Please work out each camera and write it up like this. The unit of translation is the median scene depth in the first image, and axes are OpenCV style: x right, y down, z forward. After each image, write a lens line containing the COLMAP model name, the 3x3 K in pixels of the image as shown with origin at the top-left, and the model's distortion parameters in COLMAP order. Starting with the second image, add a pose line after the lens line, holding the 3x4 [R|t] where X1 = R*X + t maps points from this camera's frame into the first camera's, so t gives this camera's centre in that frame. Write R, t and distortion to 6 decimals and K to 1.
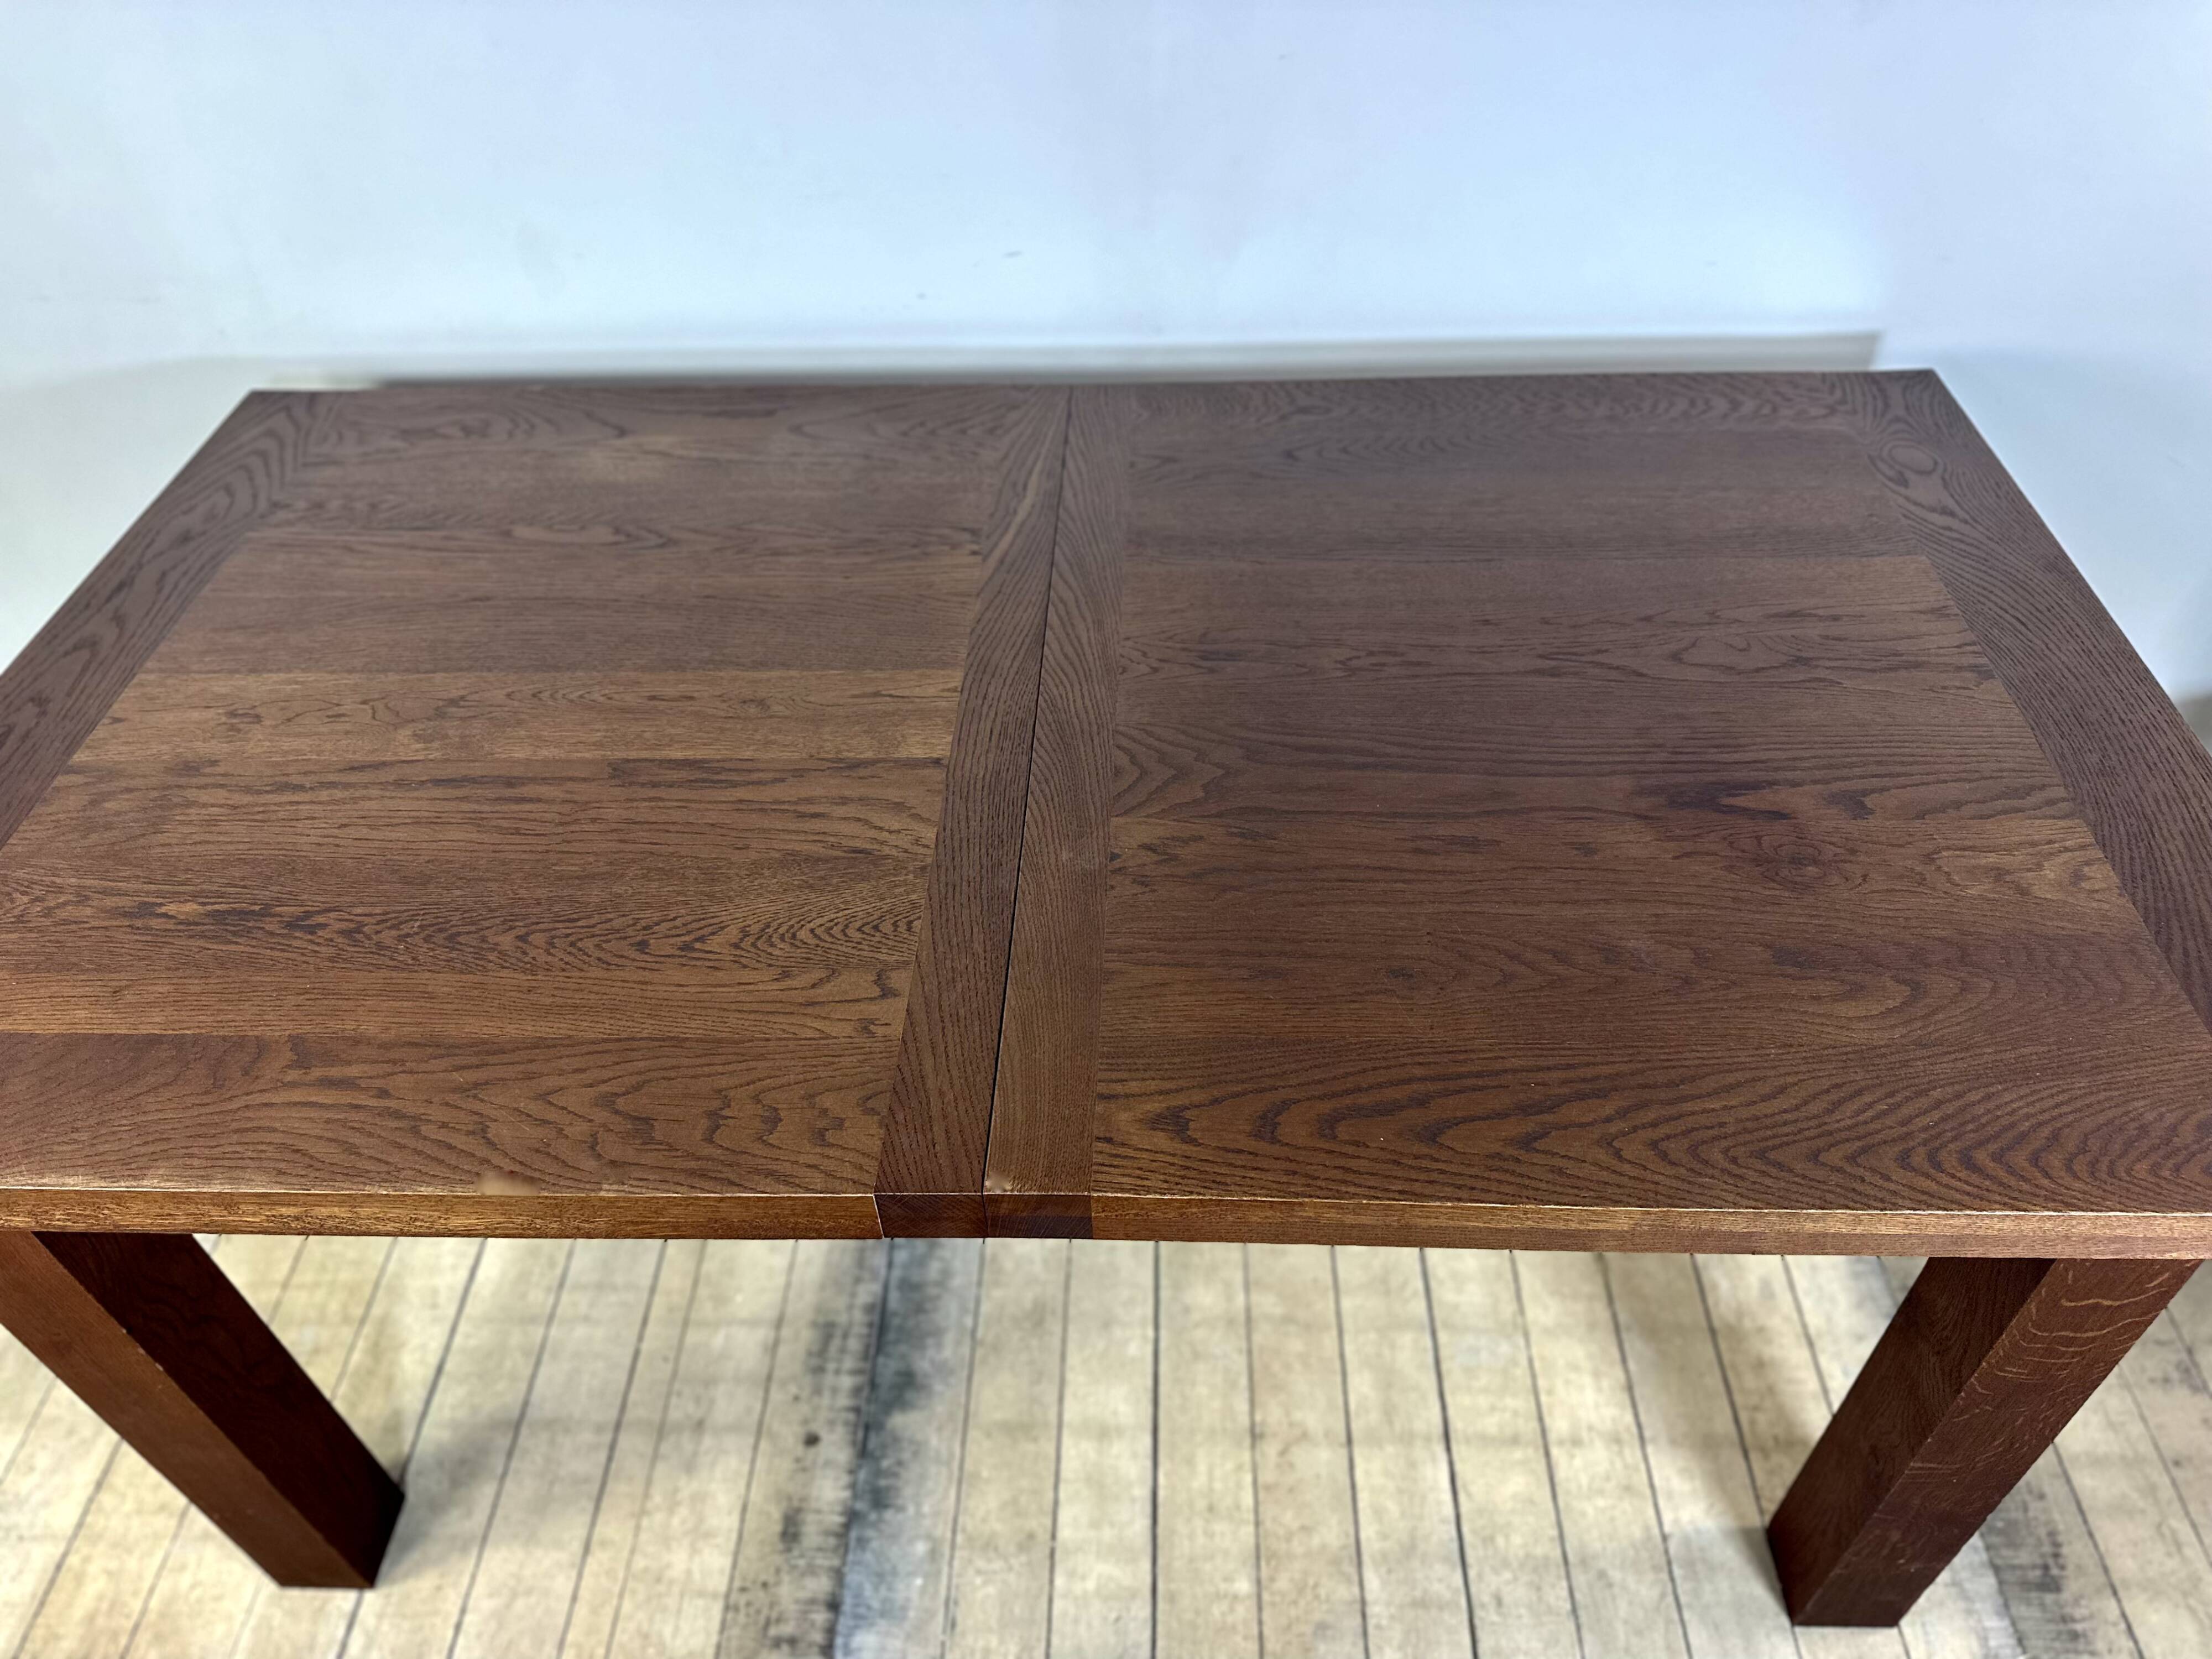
lens RADIAL K [[1588.7, 0, 1108.5], [0, 1588.7, 820.2], [0, 0, 1]] dist [0.033946, -0.040979]
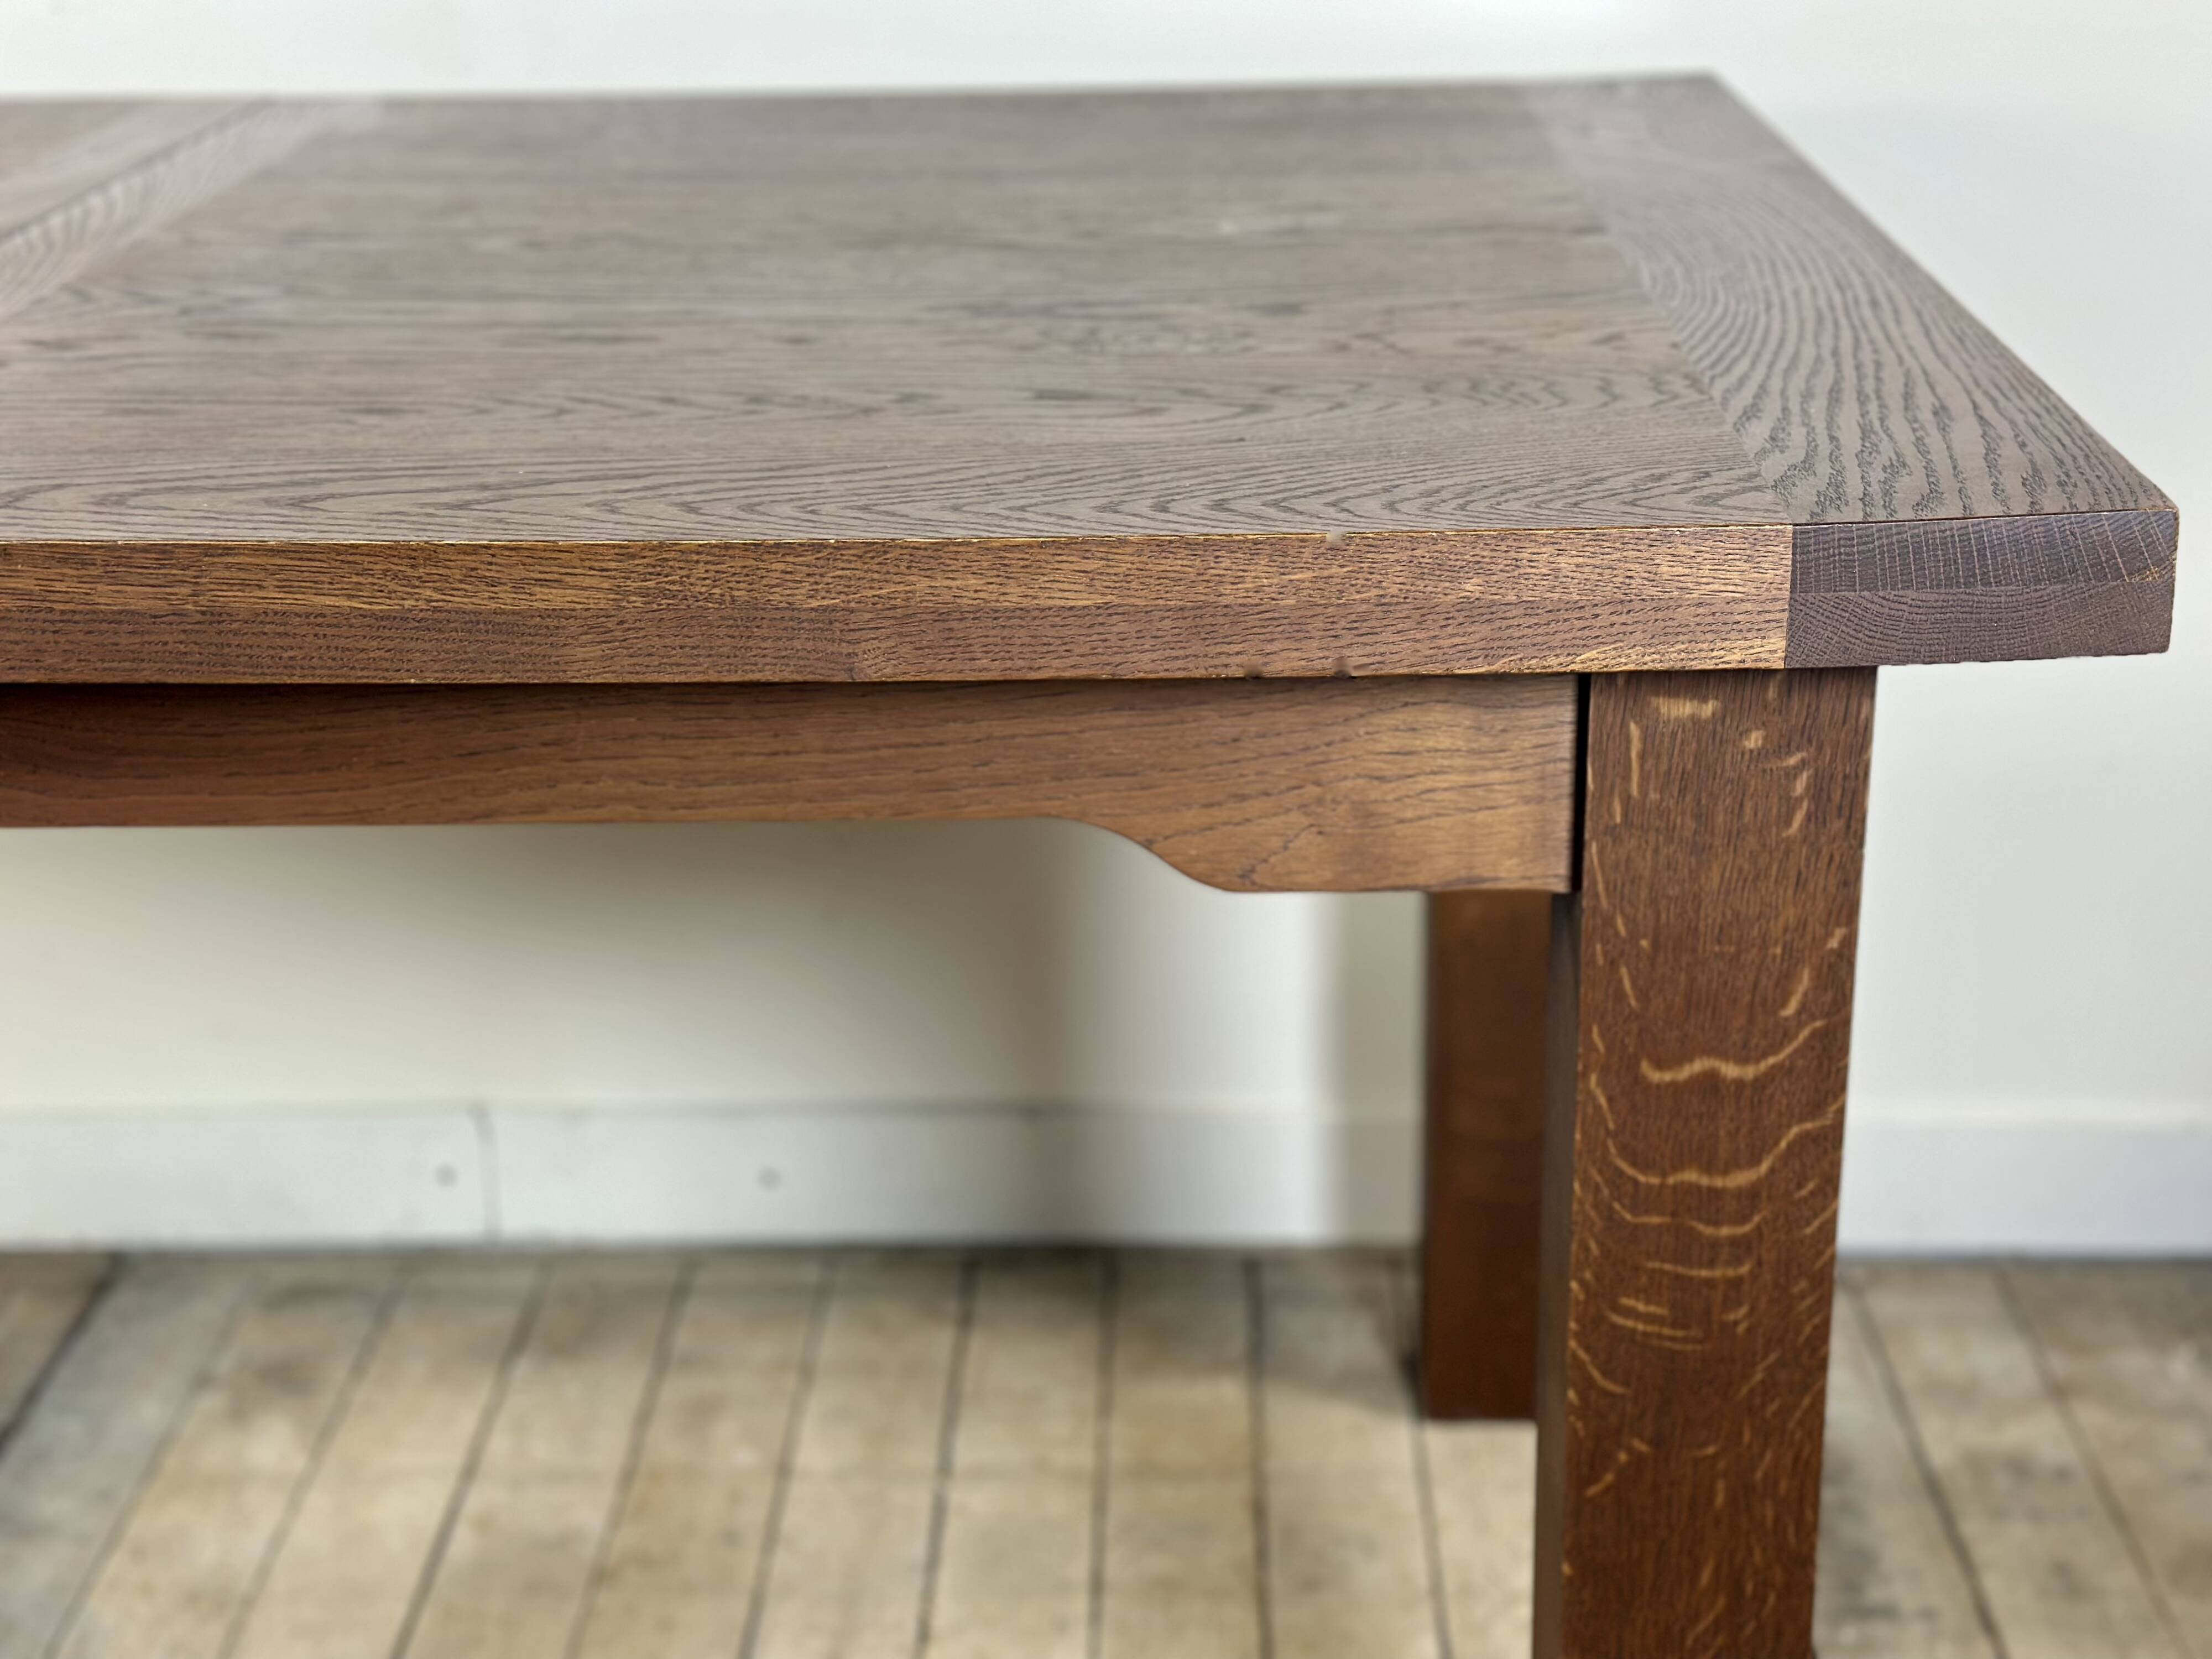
lens RADIAL K [[3084.5, 0, 1160.0], [0, 3084.5, 823.2], [0, 0, 1]] dist [0.123742, 0.000000]
pose [[0.999641, 0.008491, 0.025429, 0.277696], [0.001804, 0.925073, -0.379784, 0.414955], [-0.026749, 0.379694, 0.924726, 0.018648]]
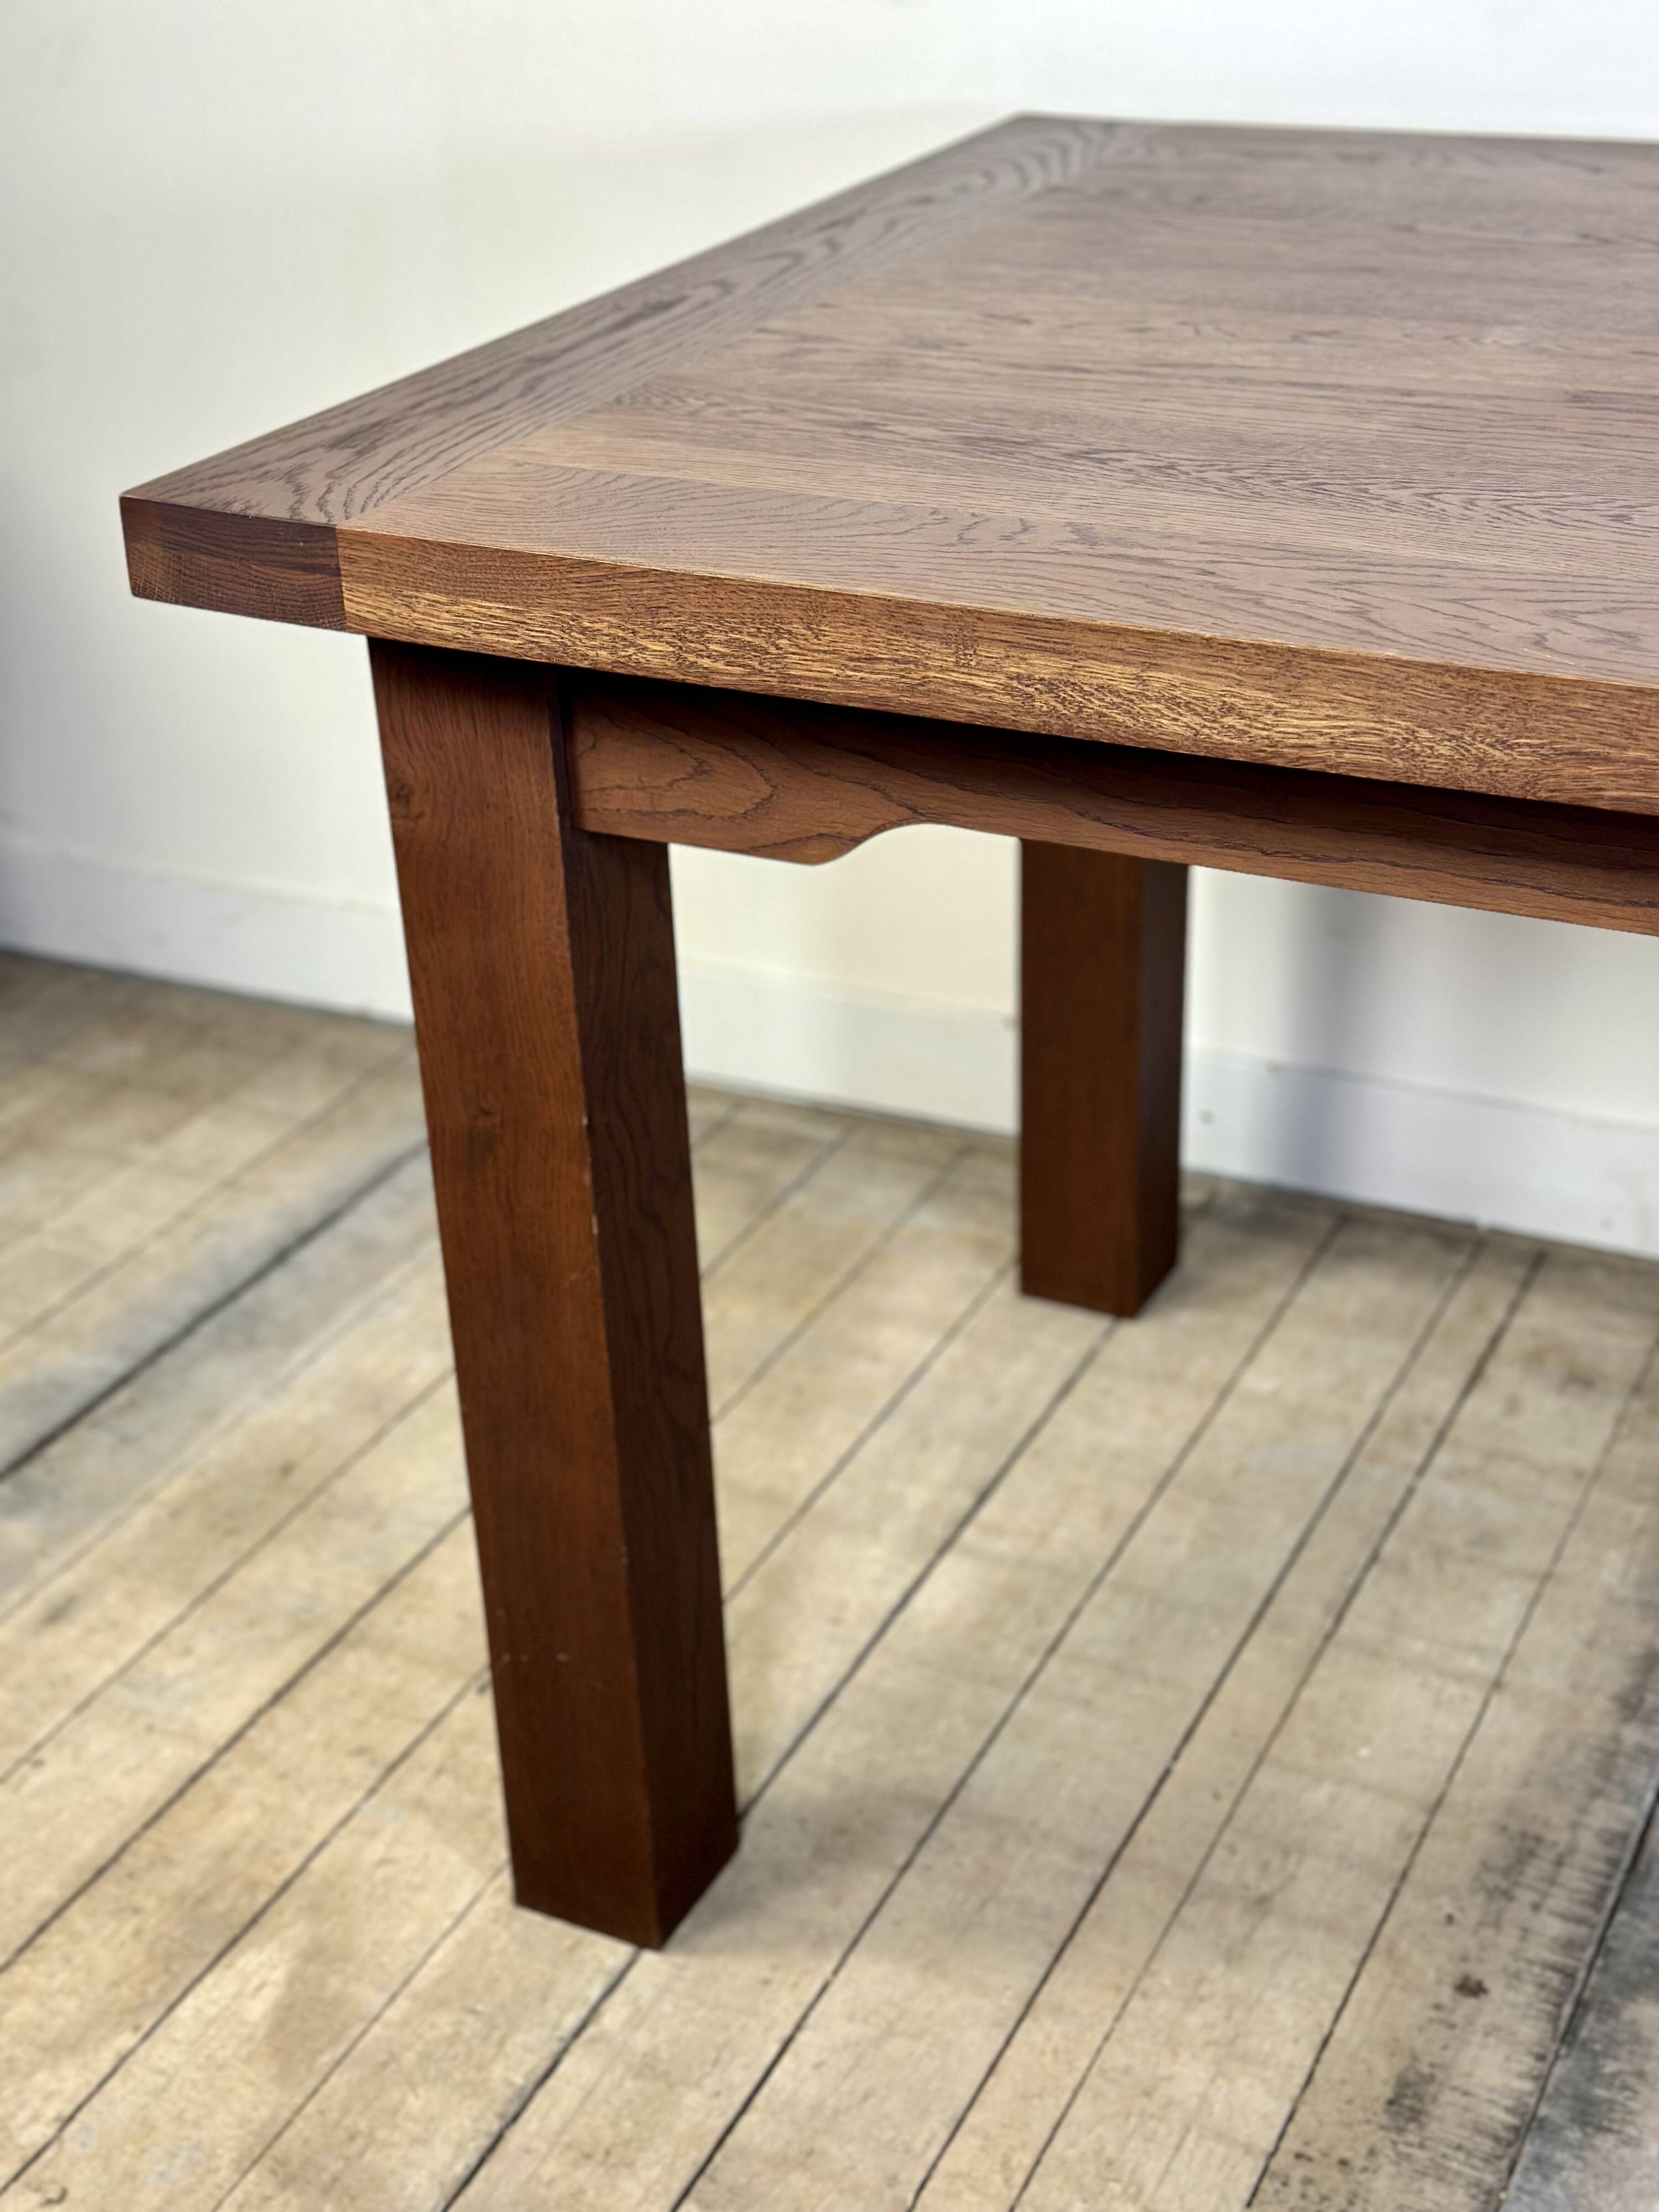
lens RADIAL K [[3066.2, 0, 852.8], [0, 3066.2, 1102.4], [0, 0, 1]] dist [0.142695, 0.000000]
pose [[0.908676, 0.195540, -0.368879, -0.054092], [-0.287106, 0.934129, -0.212067, 0.406603], [0.303113, 0.298608, 0.904962, -0.052222]]
